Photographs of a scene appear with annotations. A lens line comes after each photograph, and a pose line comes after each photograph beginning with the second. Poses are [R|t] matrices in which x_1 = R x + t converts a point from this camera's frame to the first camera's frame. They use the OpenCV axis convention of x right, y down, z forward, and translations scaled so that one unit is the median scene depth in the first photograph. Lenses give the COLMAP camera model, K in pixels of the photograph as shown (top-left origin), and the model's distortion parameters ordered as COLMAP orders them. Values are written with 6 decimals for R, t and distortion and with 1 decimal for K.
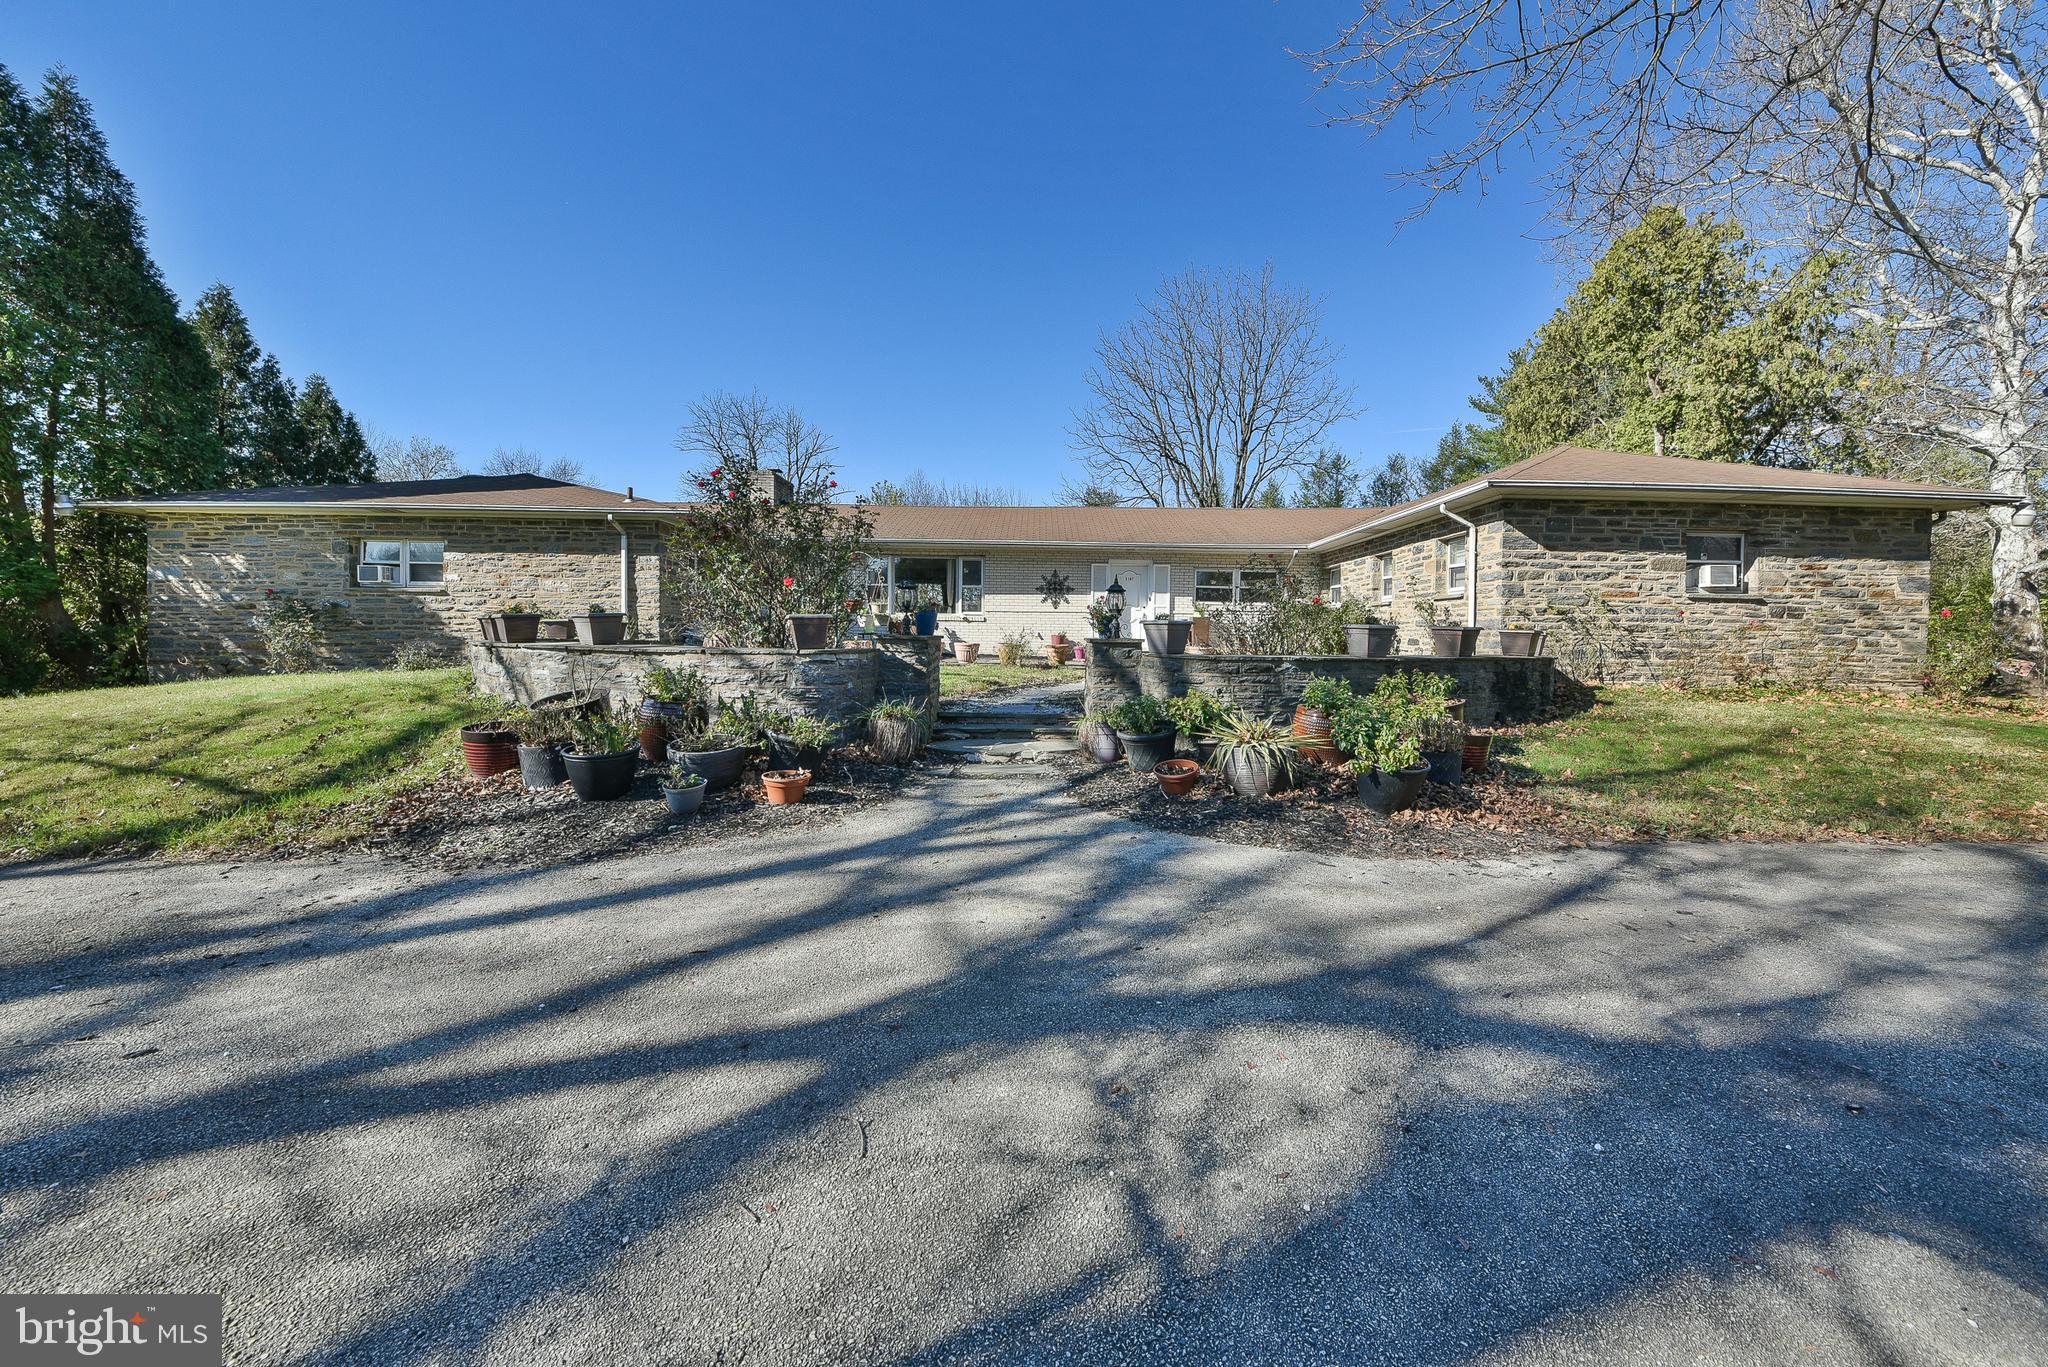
lens RADIAL K [[779.4, 0, 1026.3], [0, 779.4, 680.2], [0, 0, 1]] dist [-0.015501, -0.002020]
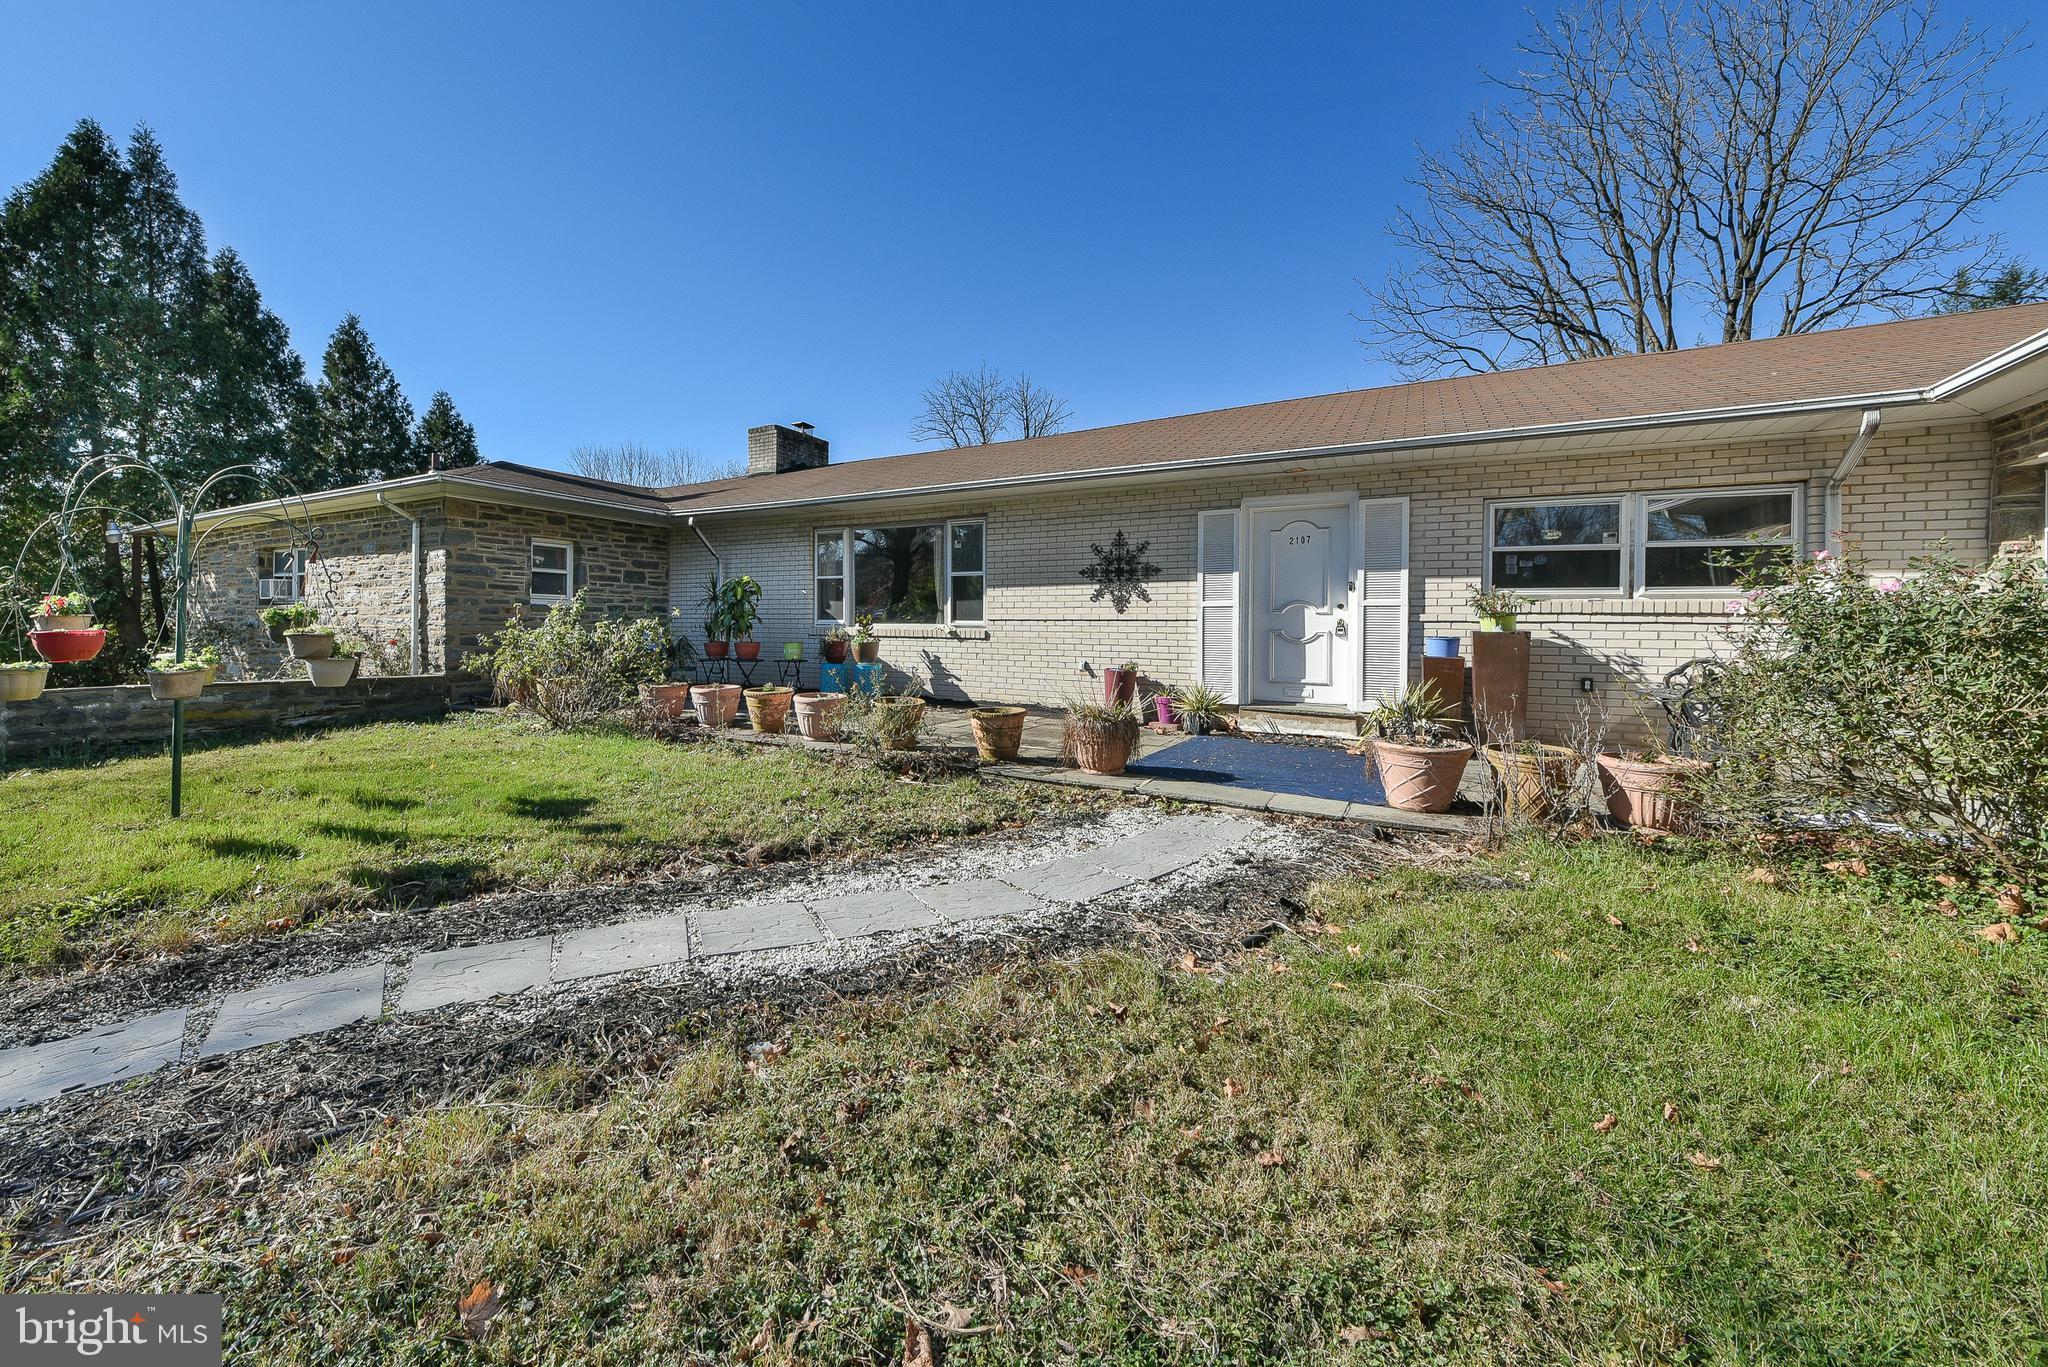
lens RADIAL K [[779.4, 0, 935.5], [0, 779.4, 637.4], [0, 0, 1]] dist [-0.015501, -0.002020]
pose [[0.834255, 0.005201, -0.551354, 0.265718], [-0.026339, 0.999190, -0.030427, -0.075616], [0.550749, 0.039906, 0.833716, 0.689023]]
